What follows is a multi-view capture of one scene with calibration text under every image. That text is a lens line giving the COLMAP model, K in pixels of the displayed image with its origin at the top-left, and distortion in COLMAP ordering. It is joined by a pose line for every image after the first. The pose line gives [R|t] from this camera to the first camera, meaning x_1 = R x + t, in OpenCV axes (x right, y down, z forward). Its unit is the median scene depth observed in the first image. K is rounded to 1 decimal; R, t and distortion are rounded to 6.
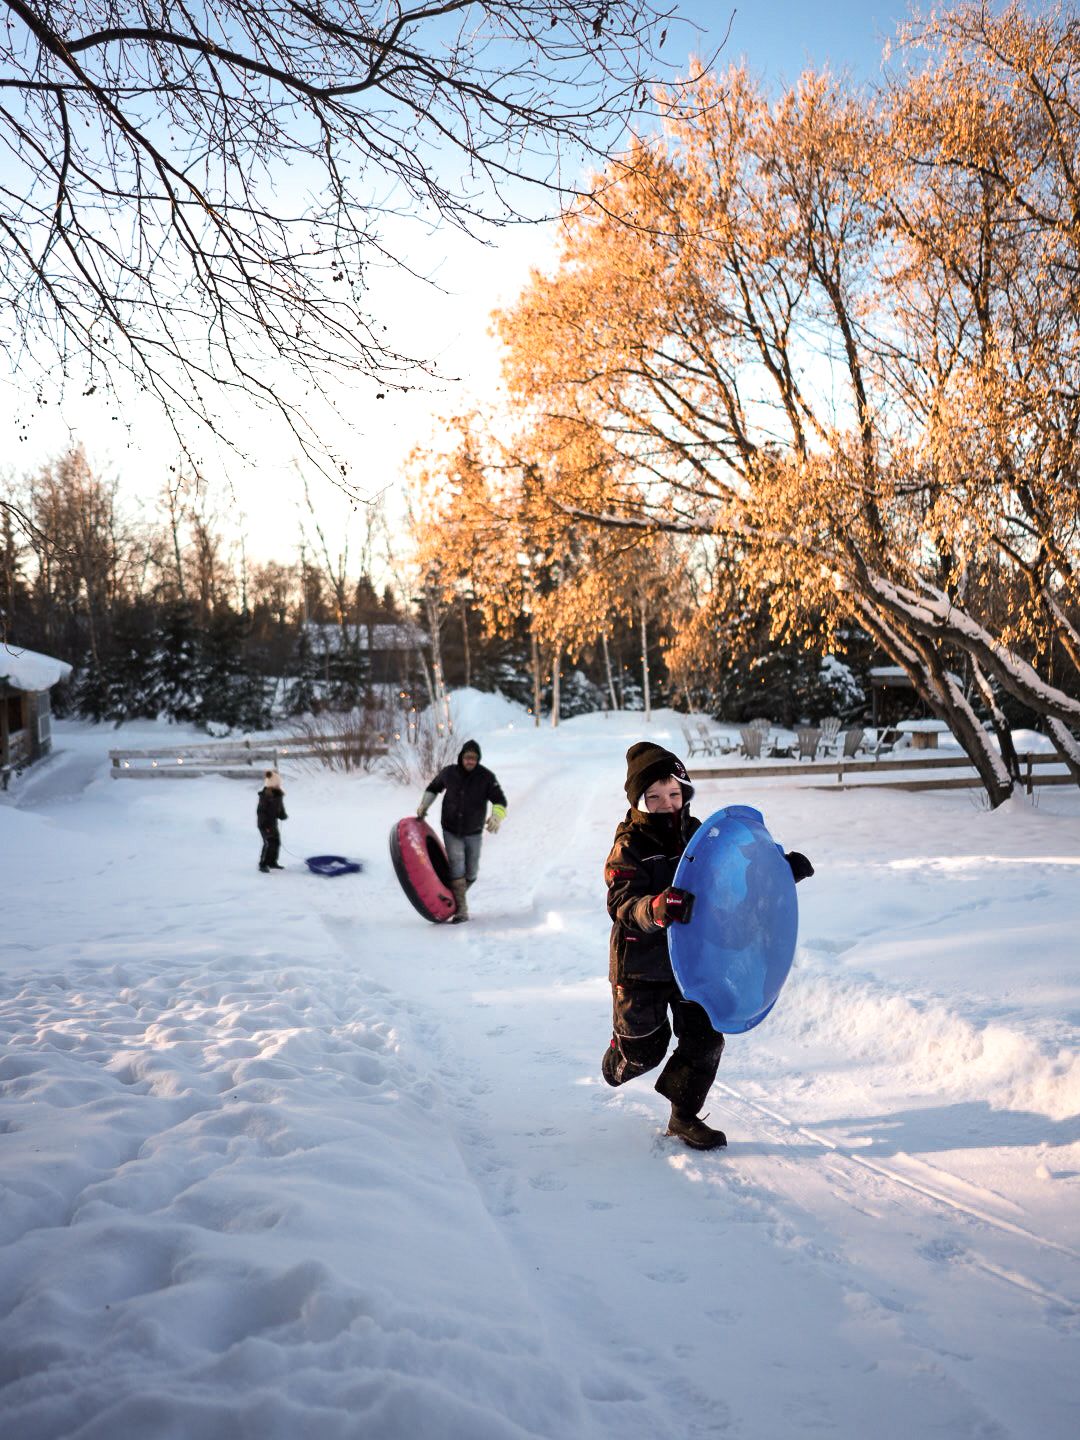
lens RADIAL K [[1193.8, 0, 540.0], [0, 1193.8, 720.0], [0, 0, 1]] dist [-0.011197, -0.006769]
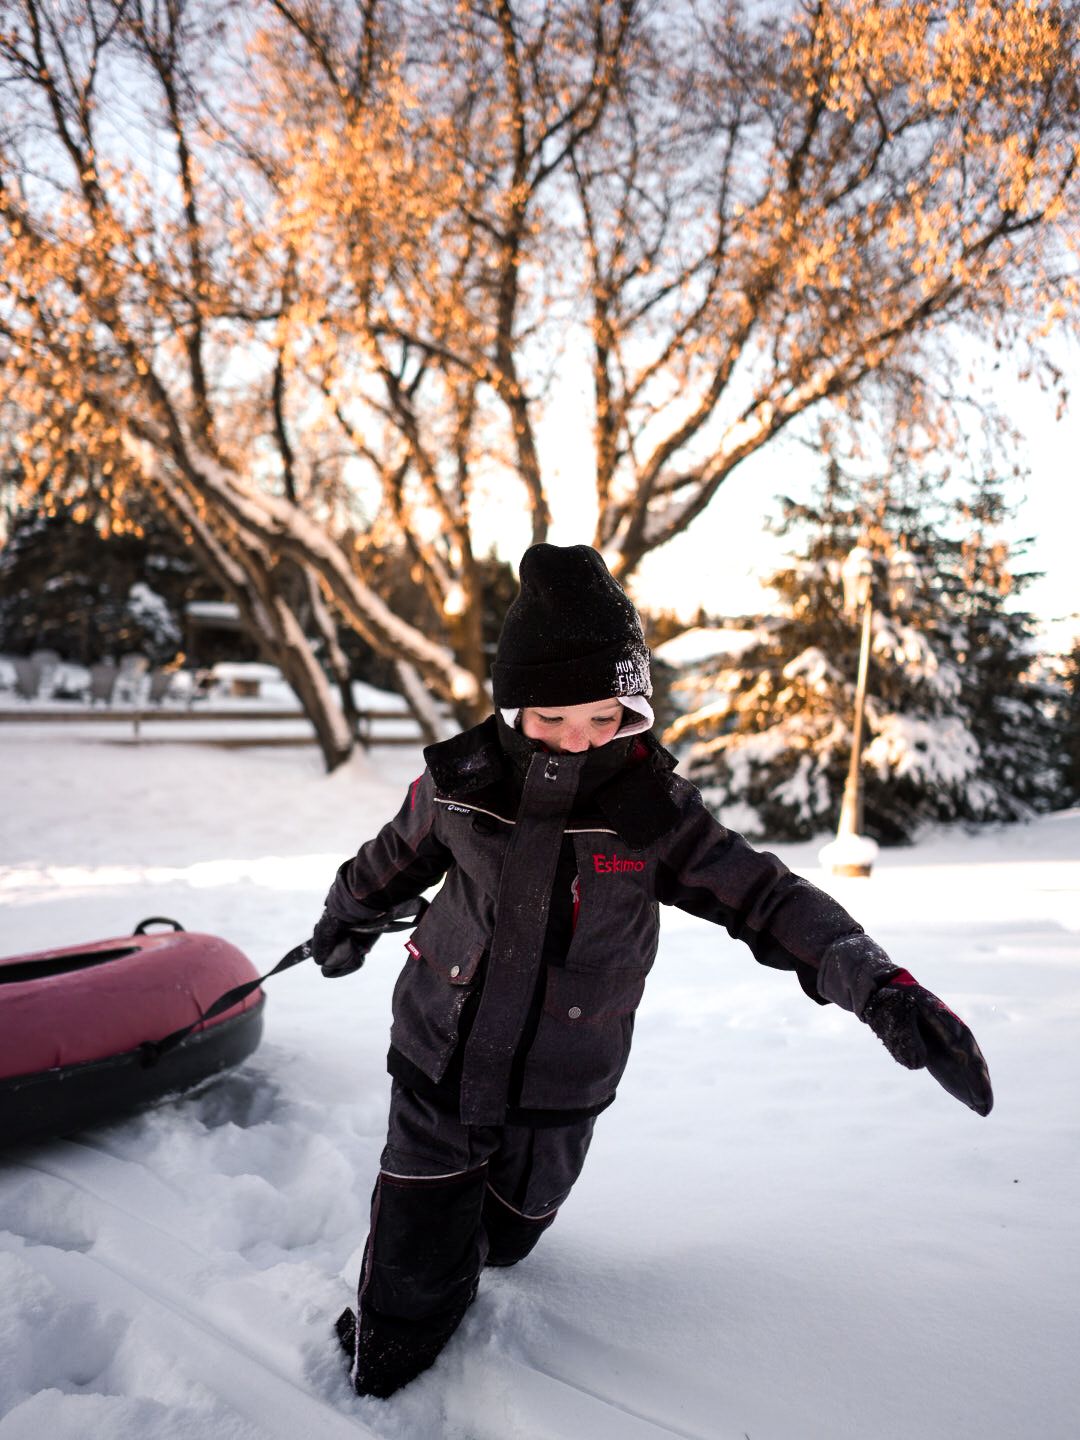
lens RADIAL K [[1193.8, 0, 540.0], [0, 1193.8, 720.0], [0, 0, 1]] dist [-0.011197, -0.006769]
pose [[0.847399, 0.042068, 0.529288, 0.068509], [-0.063341, 0.997747, 0.022110, 0.009749], [-0.527166, -0.052261, 0.848154, 0.223304]]
